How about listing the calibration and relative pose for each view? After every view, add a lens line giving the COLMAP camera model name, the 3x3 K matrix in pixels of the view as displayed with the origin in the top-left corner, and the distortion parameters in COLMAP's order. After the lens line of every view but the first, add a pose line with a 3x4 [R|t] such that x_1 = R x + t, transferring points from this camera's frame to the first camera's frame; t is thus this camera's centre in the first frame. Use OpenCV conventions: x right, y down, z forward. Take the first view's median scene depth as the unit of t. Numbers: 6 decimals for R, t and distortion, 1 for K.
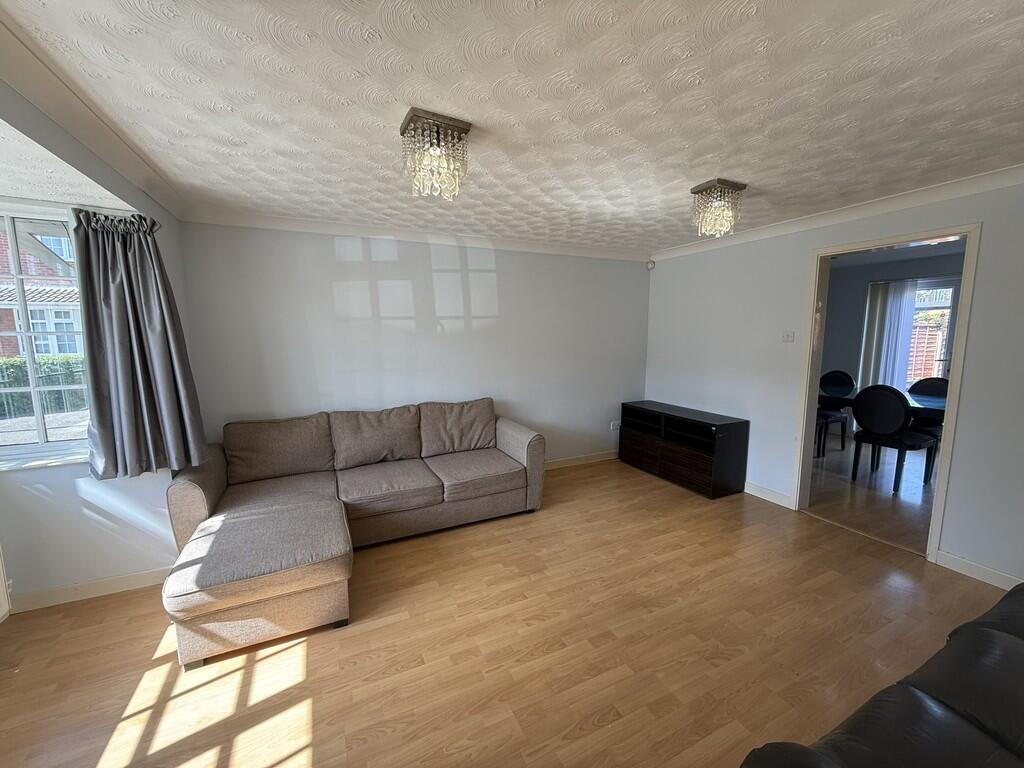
lens RADIAL K [[407.0, 0, 508.9], [0, 407.0, 383.5], [0, 0, 1]] dist [0.002196, 0.000068]
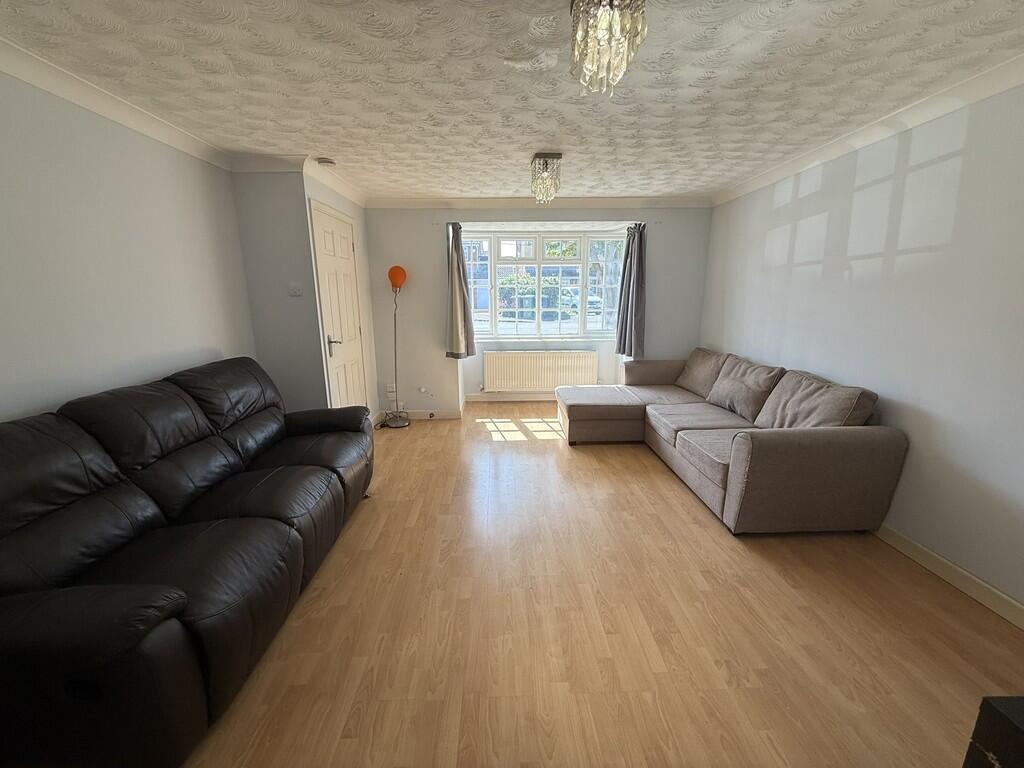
lens RADIAL K [[407.0, 0, 513.2], [0, 407.0, 386.5], [0, 0, 1]] dist [0.002196, 0.000068]
pose [[-0.401201, 0.209286, -0.891761, 1.041364], [-0.111050, 0.955254, 0.274149, -0.113499], [0.909234, 0.209019, -0.360007, 1.106409]]
